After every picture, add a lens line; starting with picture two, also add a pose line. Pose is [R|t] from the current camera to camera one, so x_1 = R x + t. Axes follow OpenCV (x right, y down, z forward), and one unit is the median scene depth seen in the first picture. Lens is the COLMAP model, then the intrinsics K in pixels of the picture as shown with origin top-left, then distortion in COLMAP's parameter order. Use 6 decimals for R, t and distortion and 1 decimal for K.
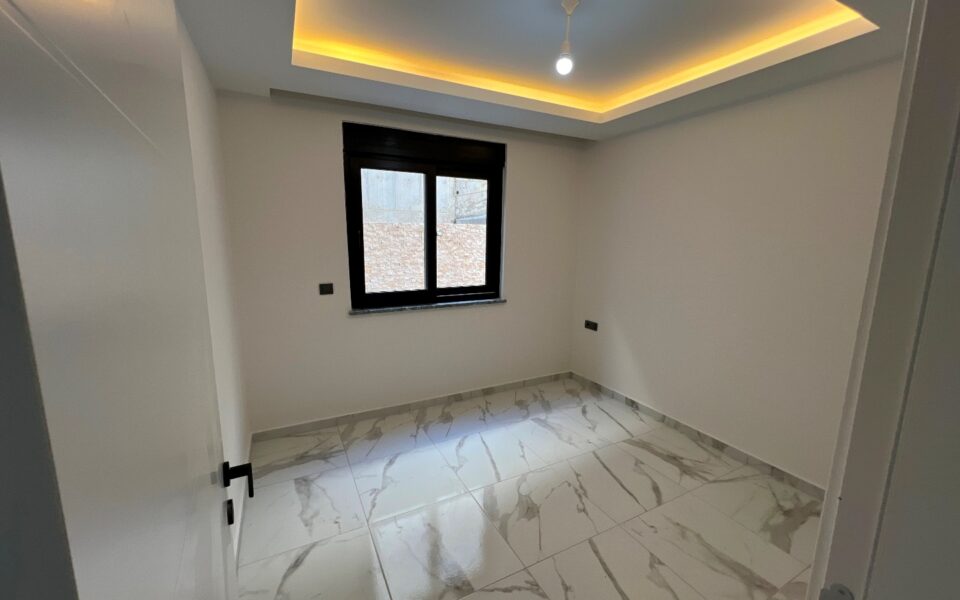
lens RADIAL K [[384.1, 0, 480.0], [0, 384.1, 300.0], [0, 0, 1]] dist [-0.000537, -0.000029]
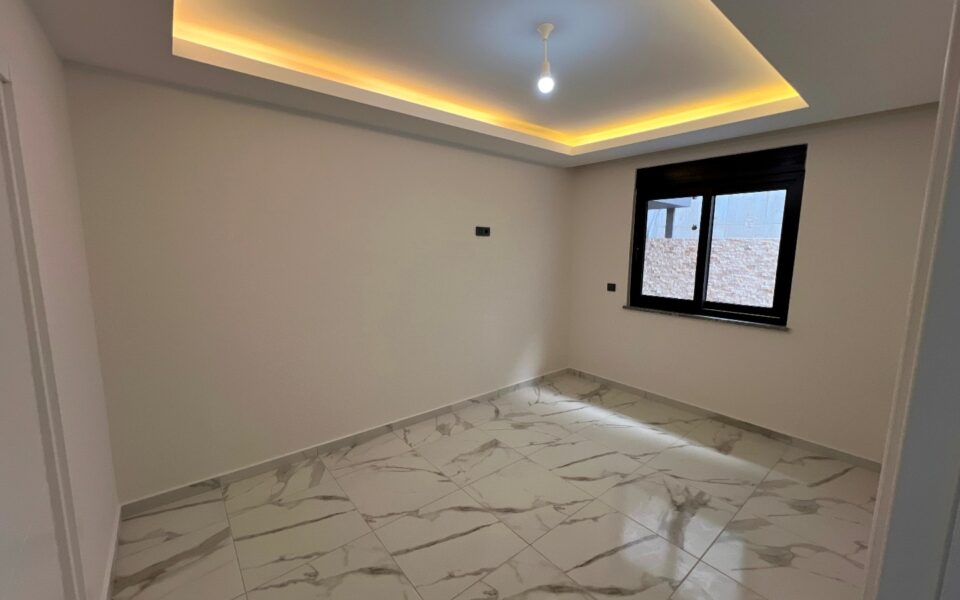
lens RADIAL K [[384.1, 0, 480.0], [0, 384.1, 300.0], [0, 0, 1]] dist [-0.000537, -0.000029]
pose [[0.206056, 0.133389, -0.969406, 0.797188], [-0.162198, 0.981618, 0.100592, -0.040805], [0.965004, 0.136508, 0.223904, 0.170657]]
